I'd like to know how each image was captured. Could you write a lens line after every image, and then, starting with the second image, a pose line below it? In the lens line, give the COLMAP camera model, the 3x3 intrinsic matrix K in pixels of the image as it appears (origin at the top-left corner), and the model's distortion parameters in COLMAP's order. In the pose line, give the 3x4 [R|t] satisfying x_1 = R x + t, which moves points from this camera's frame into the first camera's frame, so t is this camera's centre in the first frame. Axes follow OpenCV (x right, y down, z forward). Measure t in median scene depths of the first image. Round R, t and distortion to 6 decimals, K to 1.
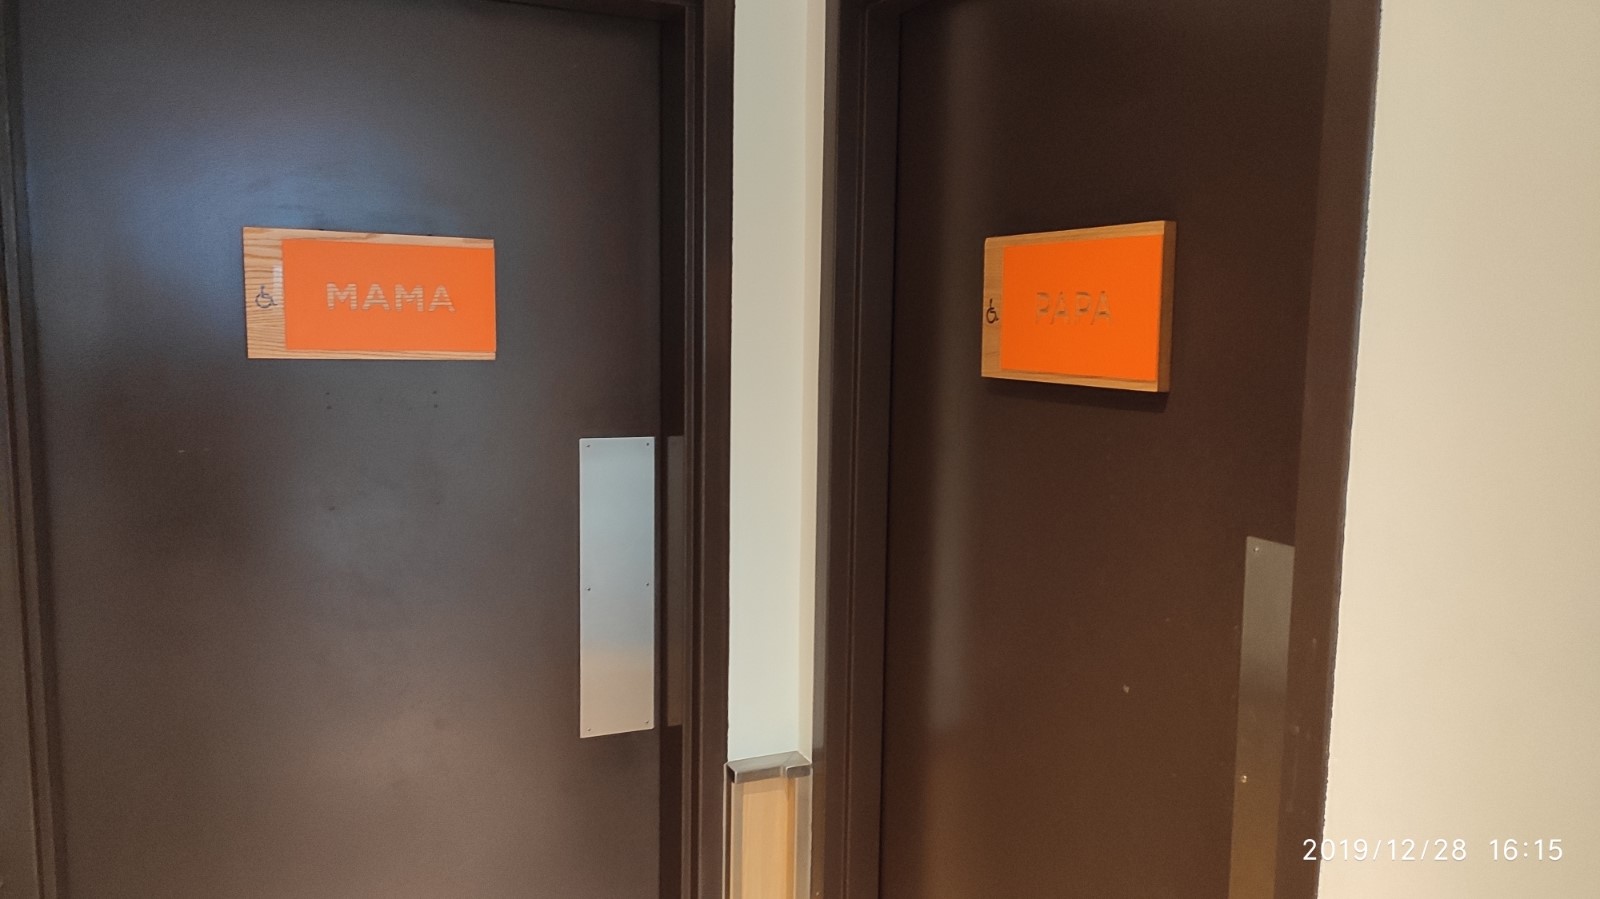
lens RADIAL K [[1178.6, 0, 800.0], [0, 1178.6, 449.5], [0, 0, 1]] dist [-0.004429, -0.001020]
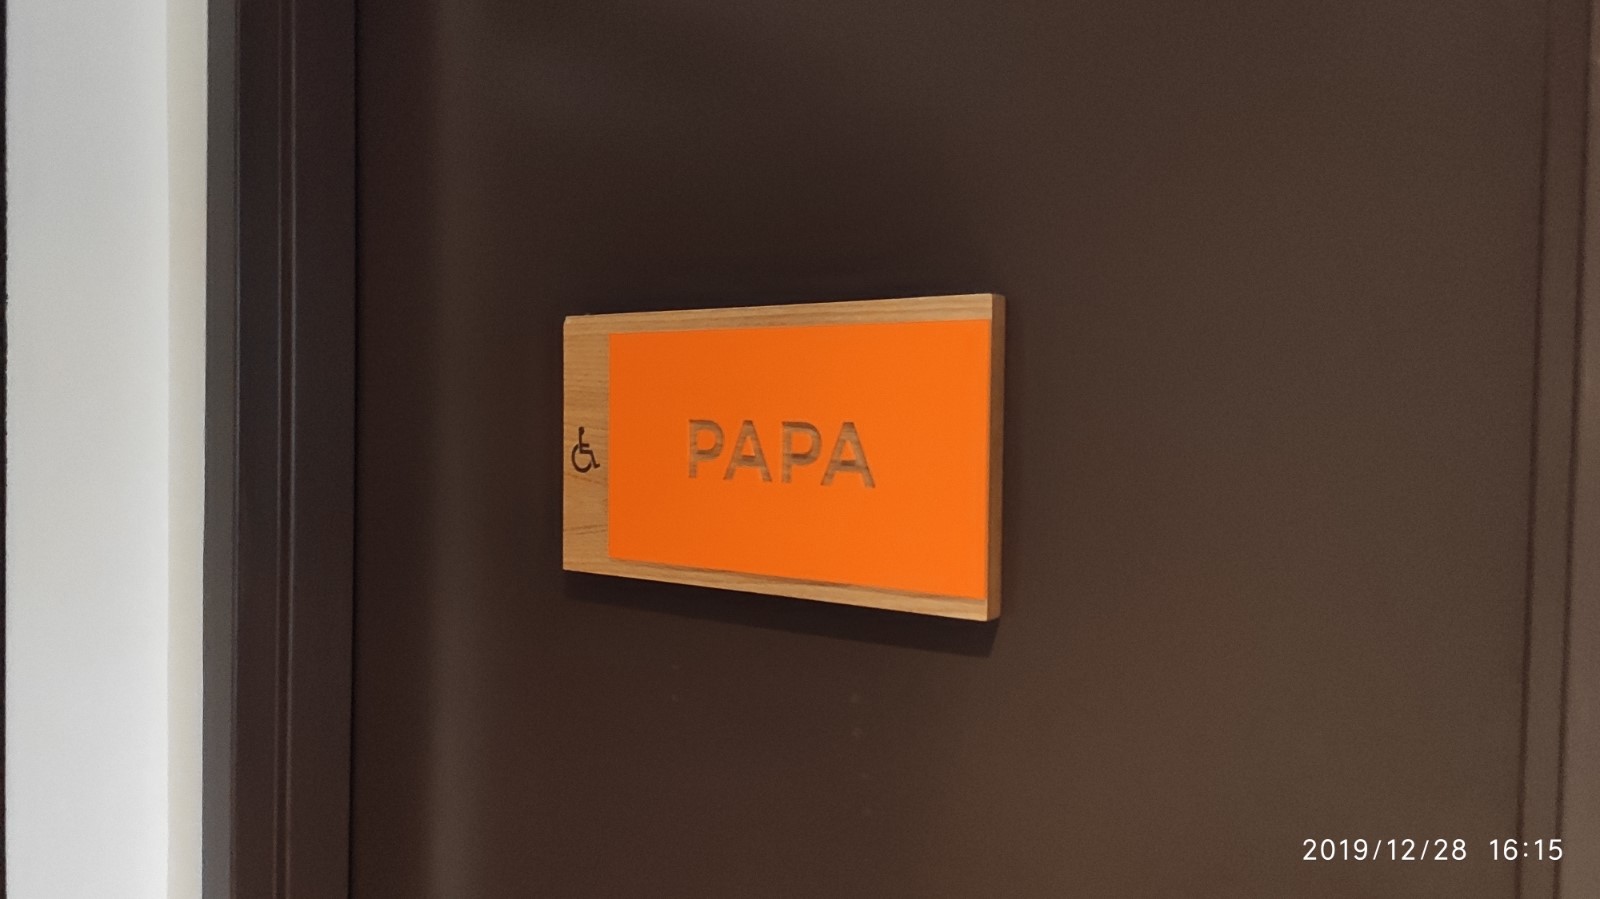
lens RADIAL K [[1178.6, 0, 800.0], [0, 1178.6, 449.5], [0, 0, 1]] dist [-0.004429, -0.001020]
pose [[0.870314, -0.008431, 0.492425, -0.018171], [0.048316, 0.996492, -0.068332, -0.081044], [-0.490122, 0.083263, 0.867668, 0.515666]]
